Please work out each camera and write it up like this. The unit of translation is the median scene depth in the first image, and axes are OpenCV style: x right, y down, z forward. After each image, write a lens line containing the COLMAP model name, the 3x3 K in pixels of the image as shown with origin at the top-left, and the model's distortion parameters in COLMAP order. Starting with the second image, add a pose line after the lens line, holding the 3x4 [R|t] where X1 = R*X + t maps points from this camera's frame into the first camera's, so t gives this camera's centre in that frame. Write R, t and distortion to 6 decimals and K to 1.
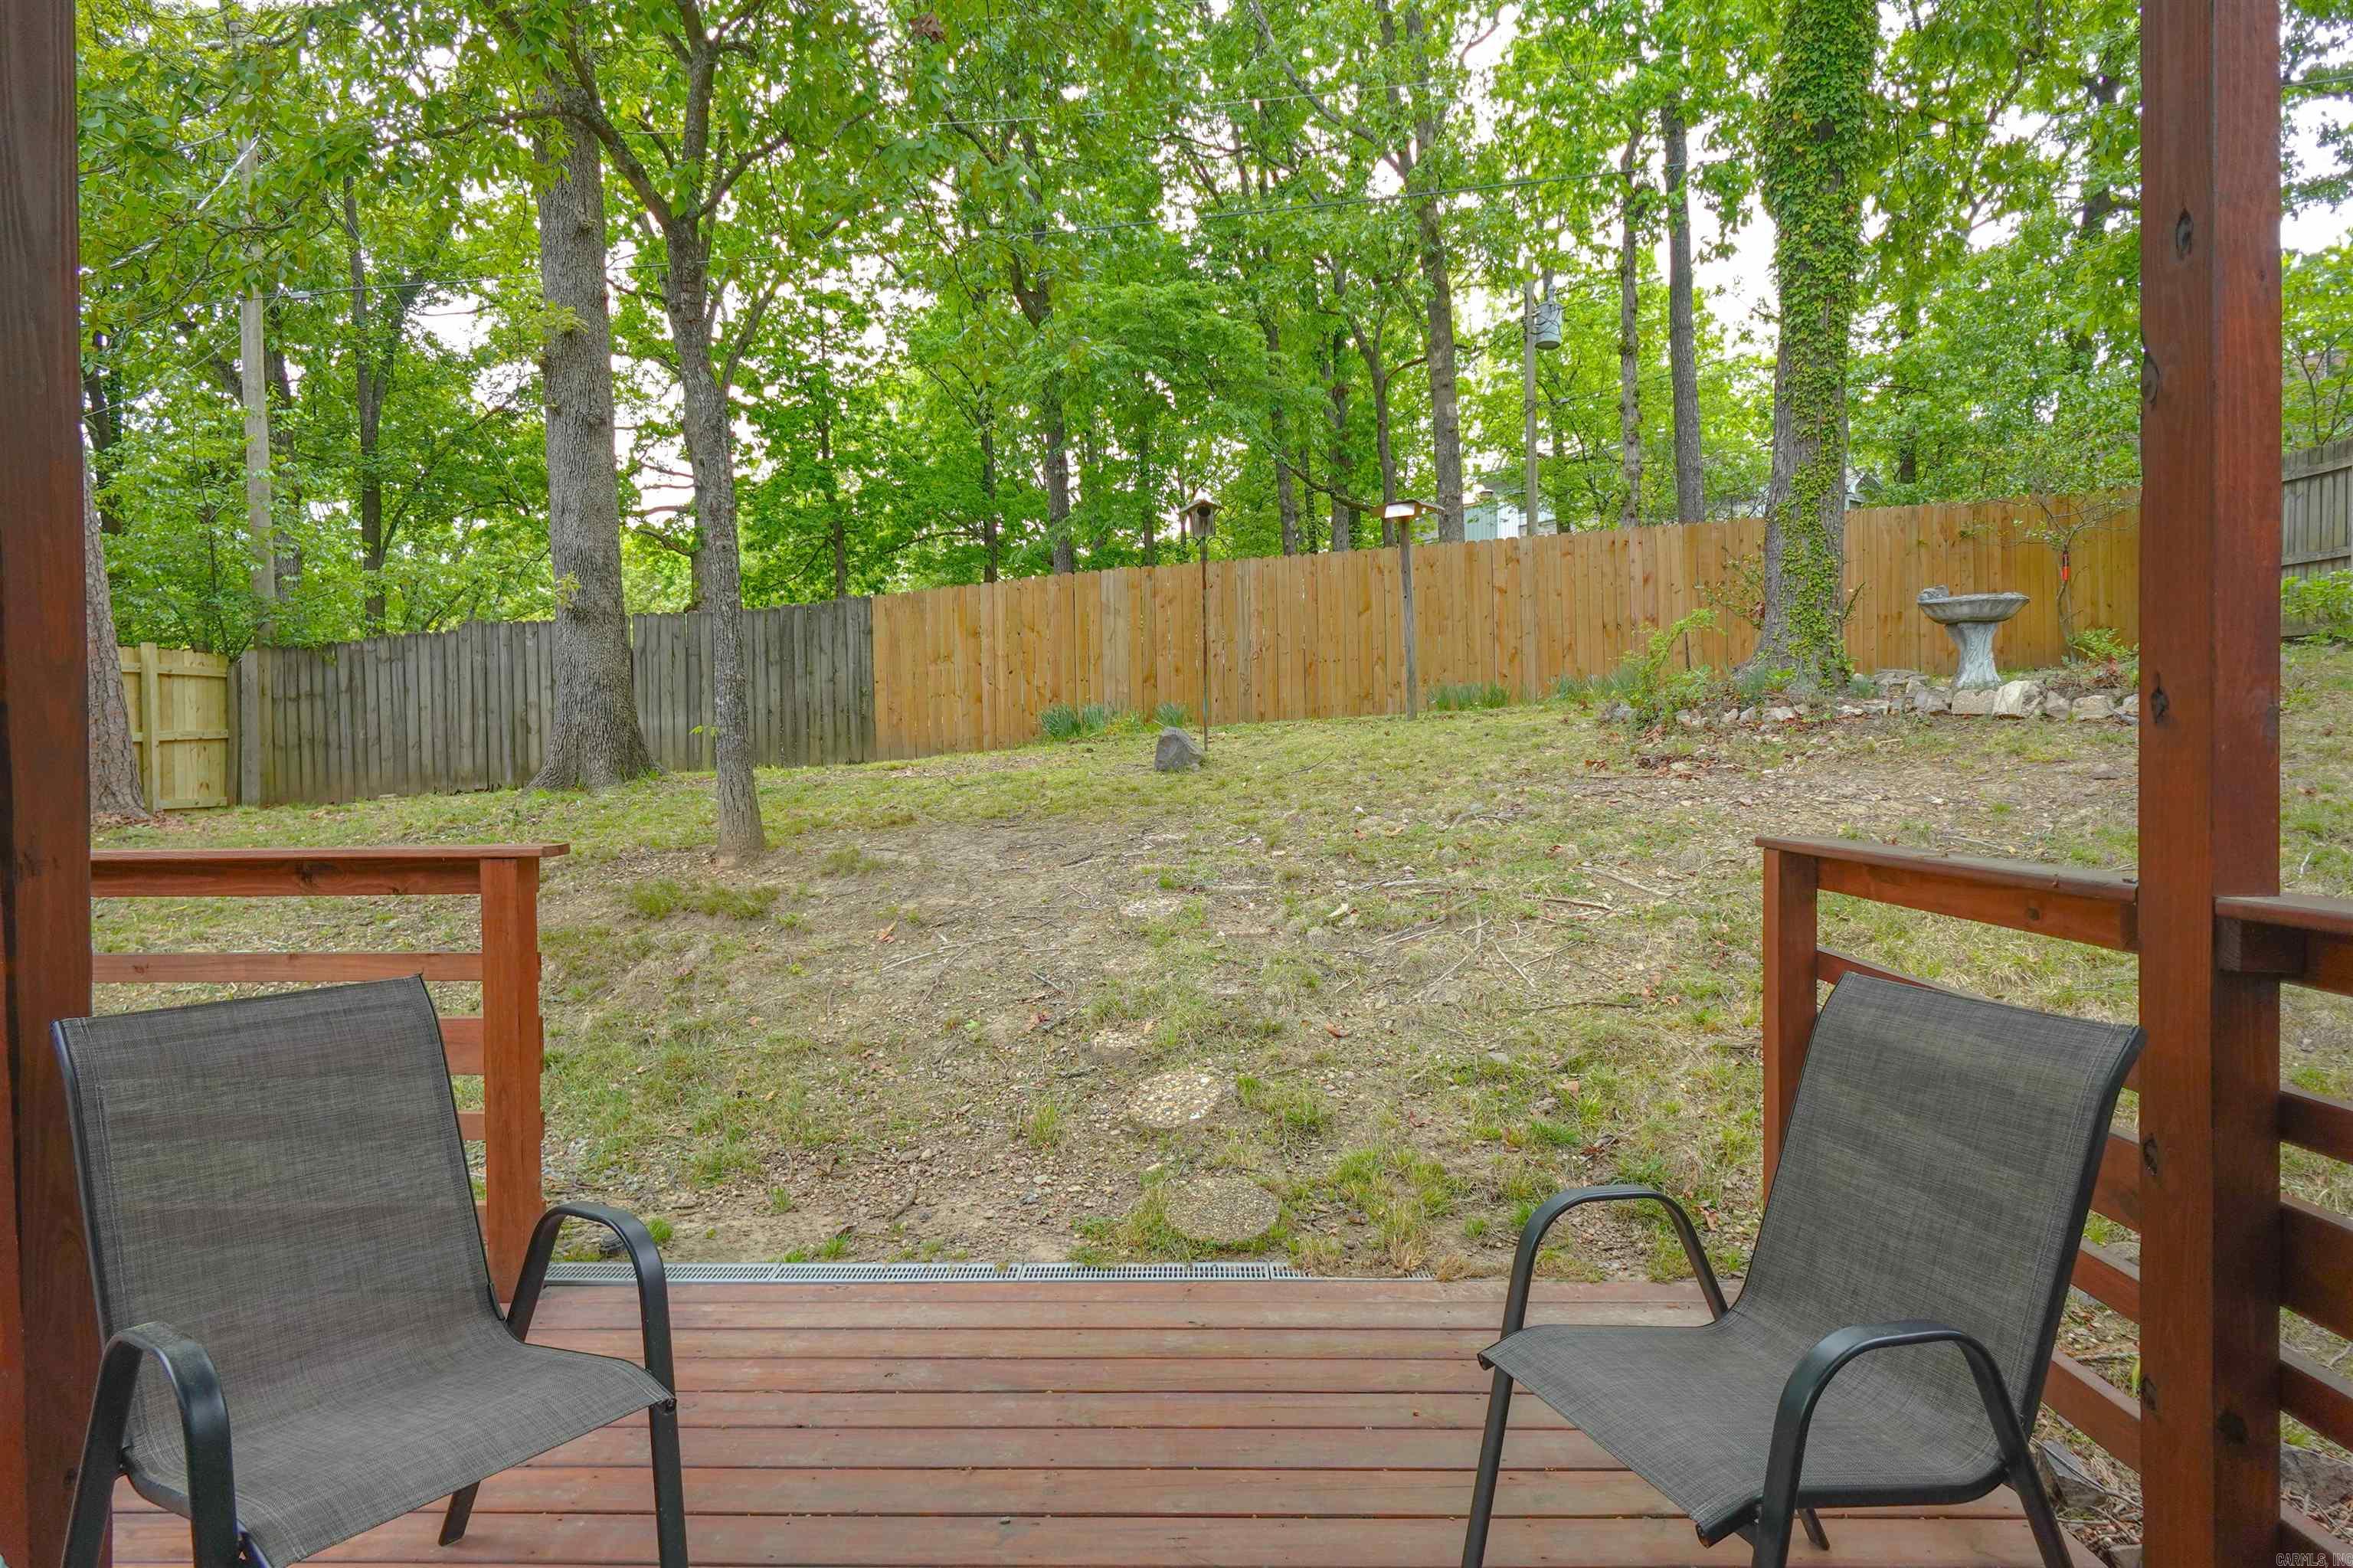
lens RADIAL K [[1340.0, 0, 1191.2], [0, 1340.0, 779.6], [0, 0, 1]] dist [-0.001947, 0.004945]
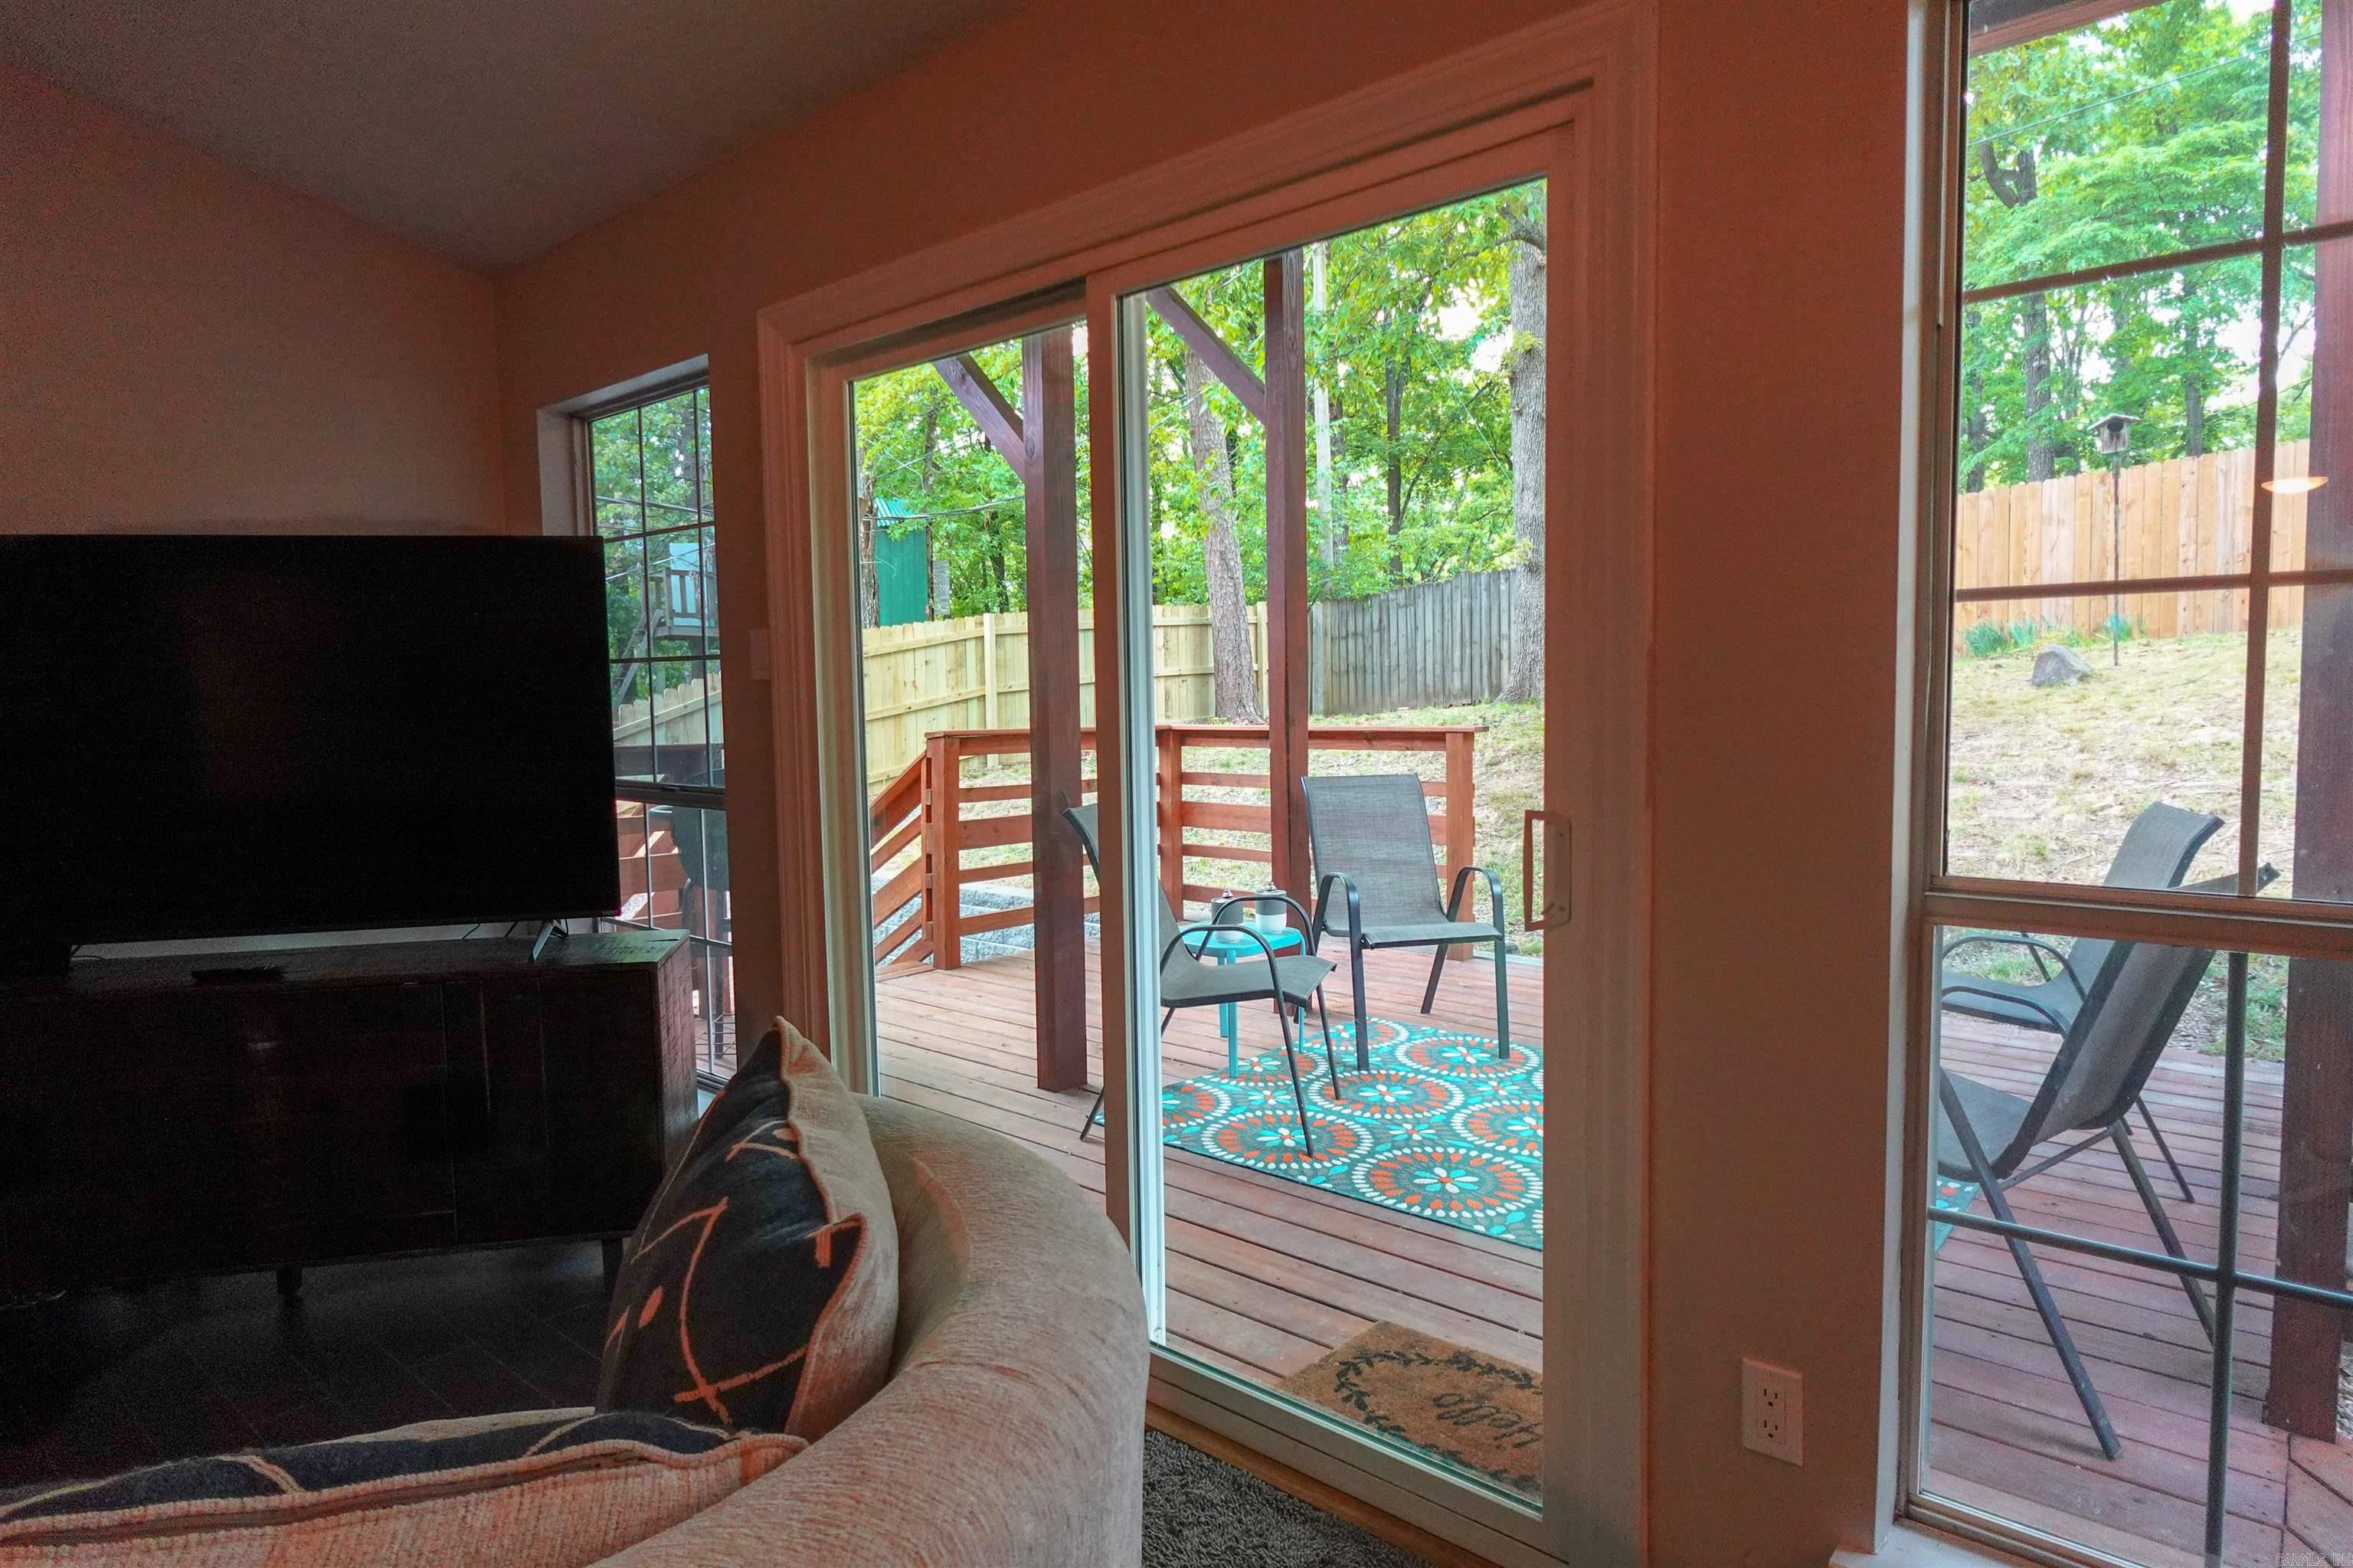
lens RADIAL K [[1340.0, 0, 1183.7], [0, 1340.0, 780.5], [0, 0, 1]] dist [-0.001947, 0.004945]
pose [[0.763640, 0.039943, -0.644405, 0.091878], [-0.000906, 0.998150, 0.060796, 0.002745], [0.645642, -0.045843, 0.762263, -0.154486]]
